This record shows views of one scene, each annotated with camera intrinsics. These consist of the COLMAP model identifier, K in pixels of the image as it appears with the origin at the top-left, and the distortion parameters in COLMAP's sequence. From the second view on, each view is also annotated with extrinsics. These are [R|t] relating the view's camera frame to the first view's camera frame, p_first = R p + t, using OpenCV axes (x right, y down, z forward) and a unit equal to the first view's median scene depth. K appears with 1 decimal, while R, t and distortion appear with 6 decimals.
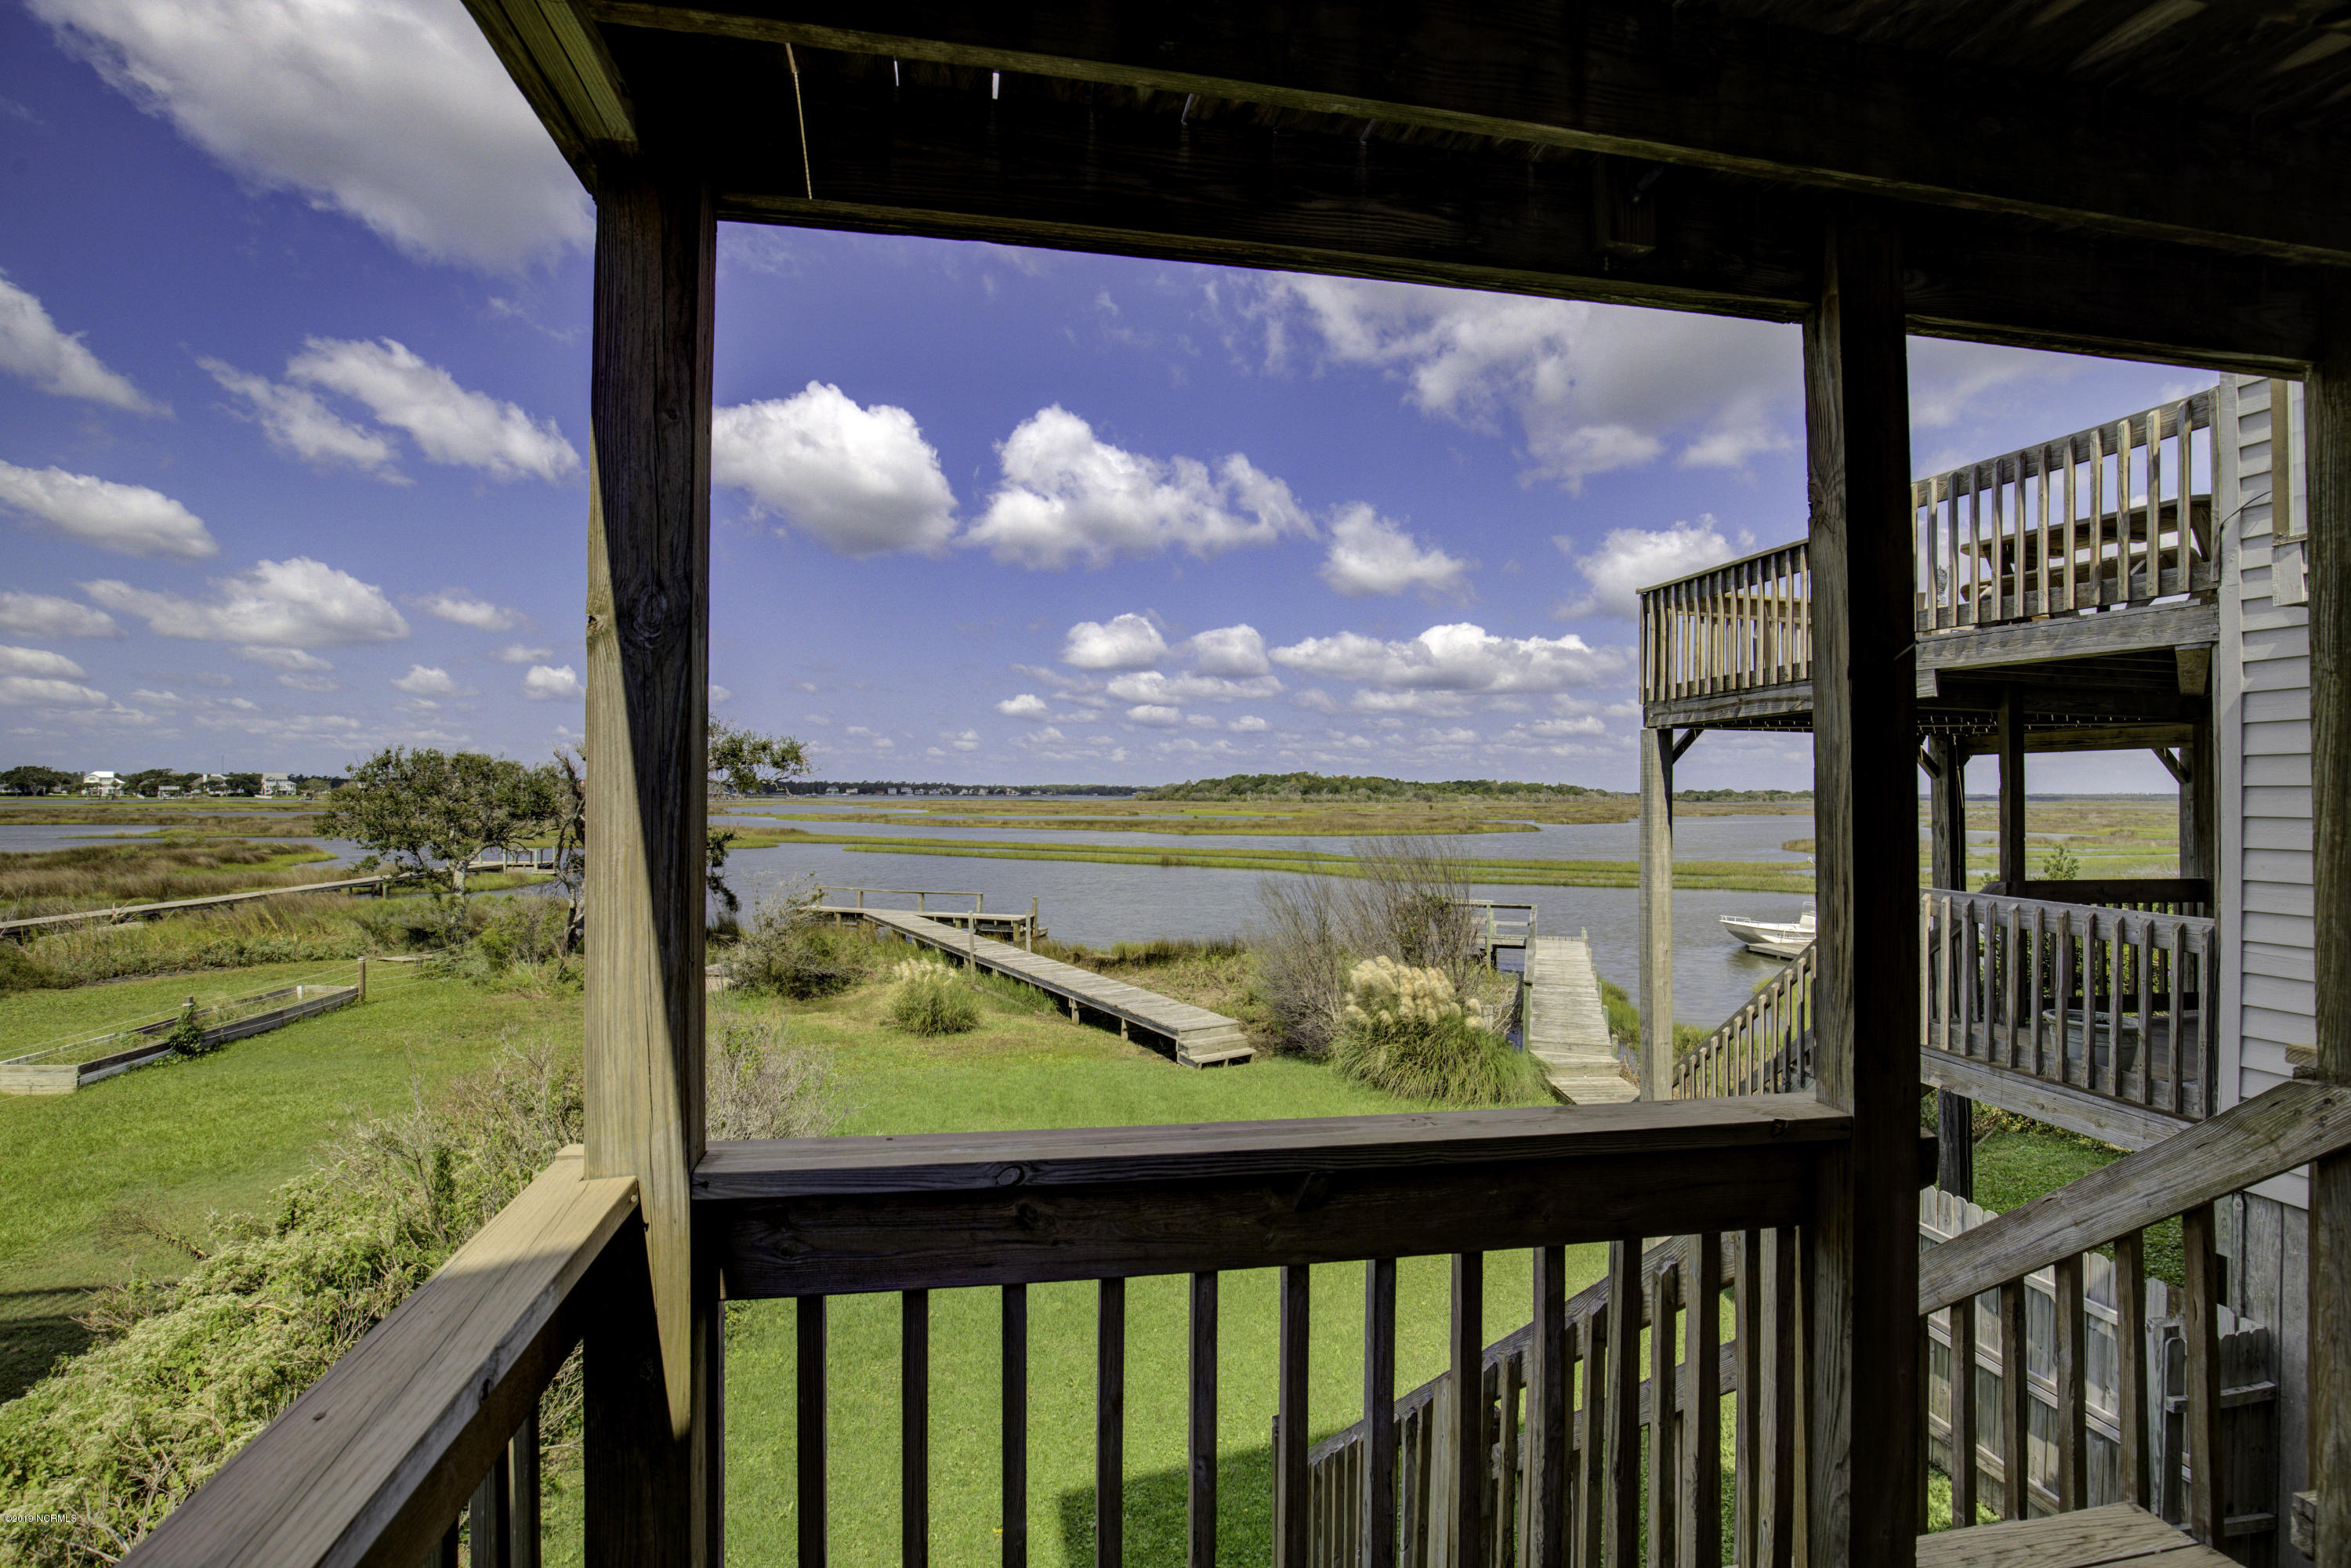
lens RADIAL K [[1073.1, 0, 1176.3], [0, 1073.1, 785.7], [0, 0, 1]] dist [-0.027982, 0.001054]
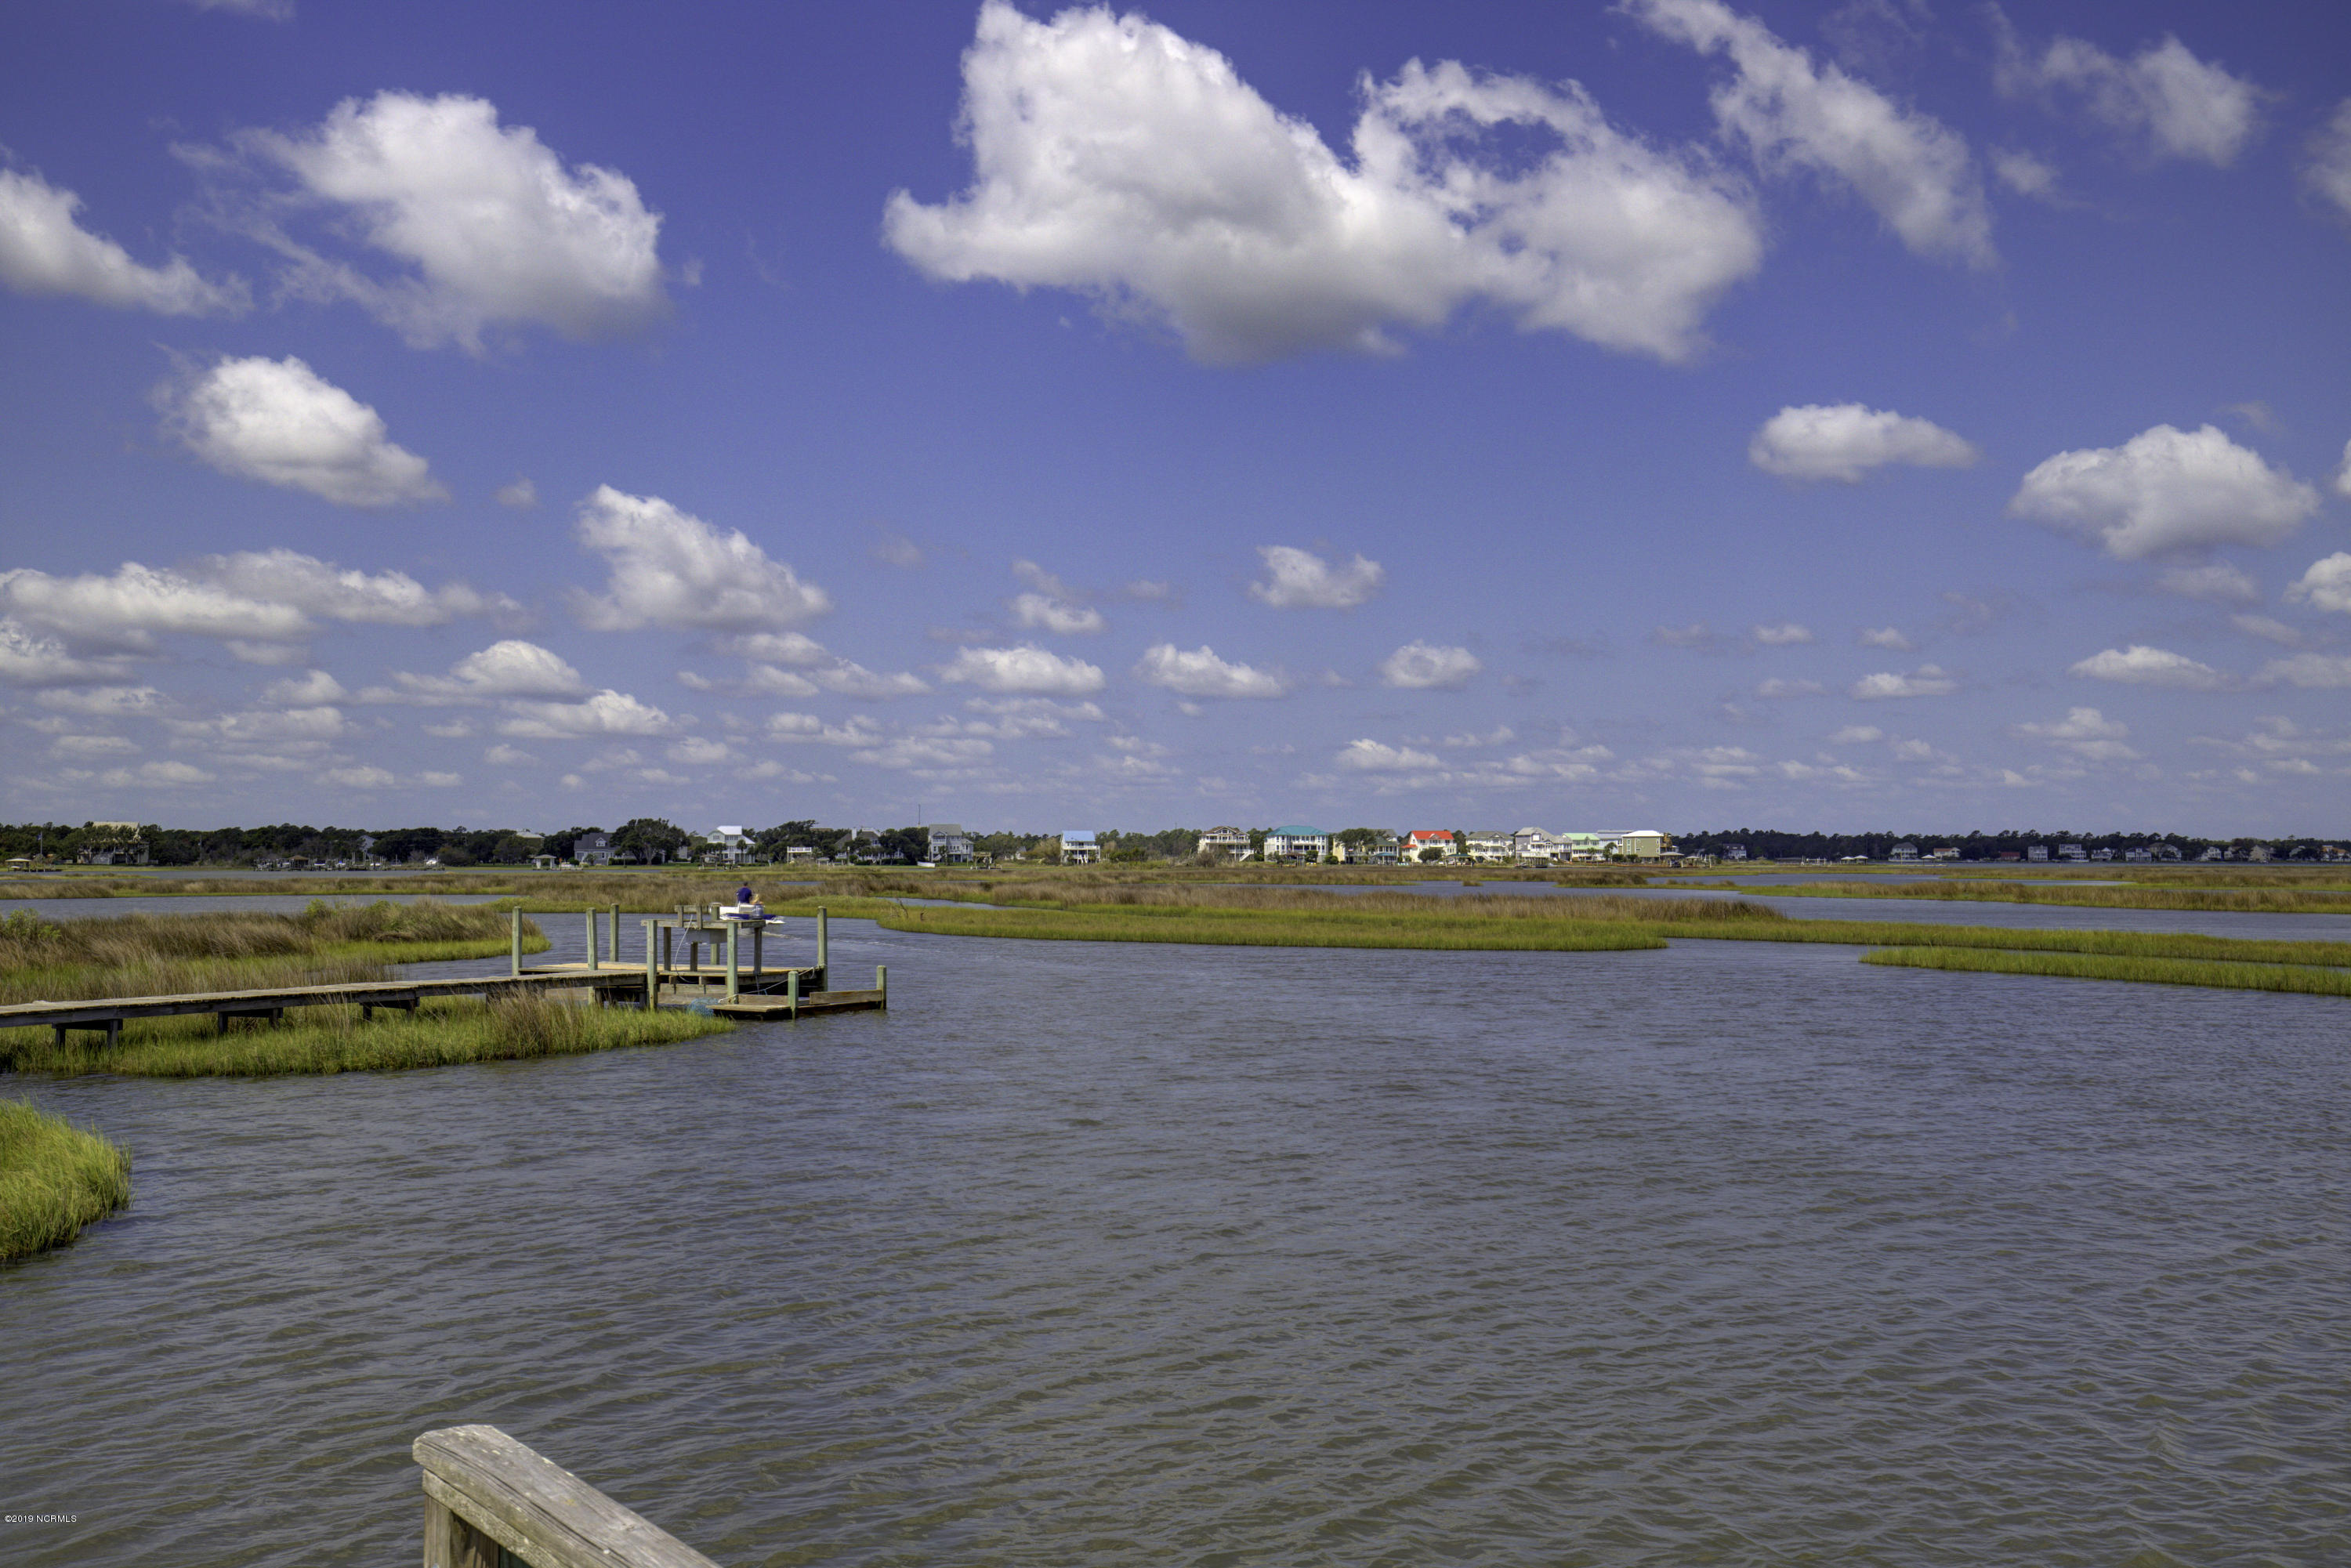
lens RADIAL K [[2218.1, 0, 1175.6], [0, 2218.1, 785.6], [0, 0, 1]] dist [0.039465, 0.014149]
pose [[0.809346, -0.024949, -0.586802, -0.402943], [0.009209, 0.999514, -0.029796, 0.109371], [0.587260, 0.018711, 0.809182, 1.523755]]
